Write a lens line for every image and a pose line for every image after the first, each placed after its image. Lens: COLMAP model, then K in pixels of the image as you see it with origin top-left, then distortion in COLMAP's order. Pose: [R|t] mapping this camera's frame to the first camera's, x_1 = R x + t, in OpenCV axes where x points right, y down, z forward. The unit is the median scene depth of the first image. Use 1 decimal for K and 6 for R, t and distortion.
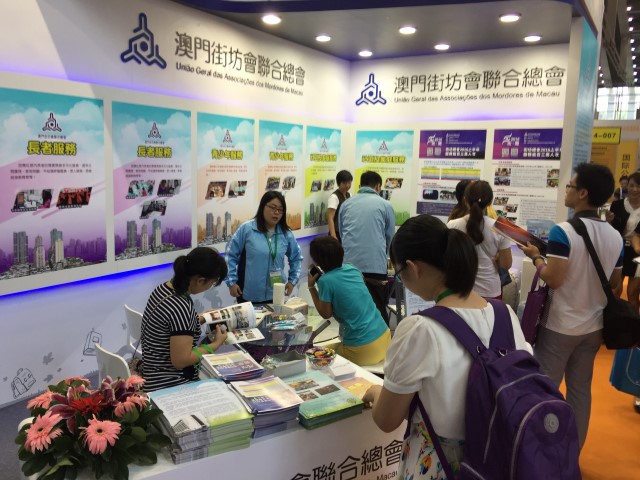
lens RADIAL K [[539.2, 0, 319.2], [0, 539.2, 240.3], [0, 0, 1]] dist [0.056184, -0.019753]
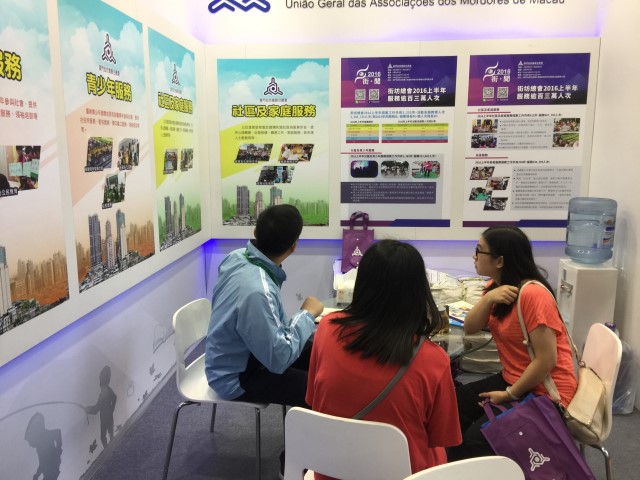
lens RADIAL K [[539.2, 0, 321.6], [0, 539.2, 237.1], [0, 0, 1]] dist [0.056184, -0.019753]
pose [[0.875984, -0.104457, 0.470893, -0.128339], [0.094476, 0.994516, 0.044862, -0.043413], [-0.472997, 0.005190, 0.881049, 0.523042]]
